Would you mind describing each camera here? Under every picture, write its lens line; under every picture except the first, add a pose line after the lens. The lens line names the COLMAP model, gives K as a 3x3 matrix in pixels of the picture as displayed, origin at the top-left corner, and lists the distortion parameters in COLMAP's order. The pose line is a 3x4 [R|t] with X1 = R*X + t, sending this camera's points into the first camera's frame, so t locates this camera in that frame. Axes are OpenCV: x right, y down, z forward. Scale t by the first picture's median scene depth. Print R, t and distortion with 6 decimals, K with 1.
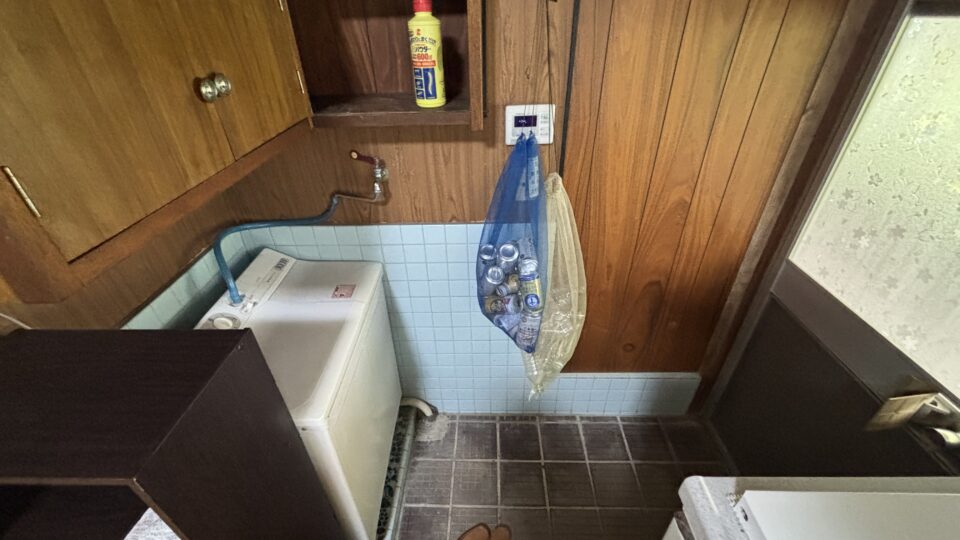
lens RADIAL K [[387.6, 0, 480.6], [0, 387.6, 264.3], [0, 0, 1]] dist [0.003950, 0.000076]
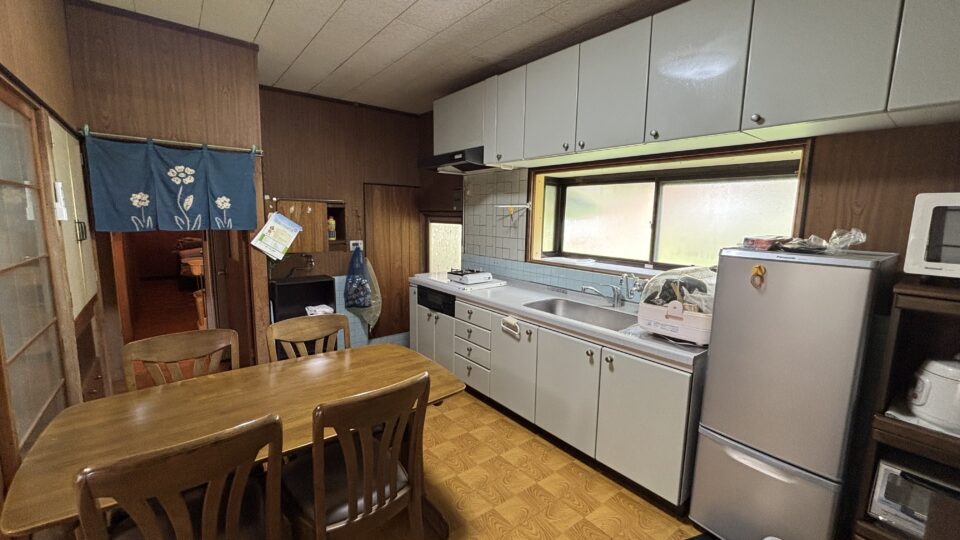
lens RADIAL K [[387.6, 0, 476.8], [0, 387.6, 269.4], [0, 0, 1]] dist [0.003950, 0.000076]
pose [[0.778342, -0.056078, 0.625331, -1.299440], [0.316466, 0.895262, -0.313617, 1.360153], [-0.542248, 0.441997, 0.714567, -2.147875]]
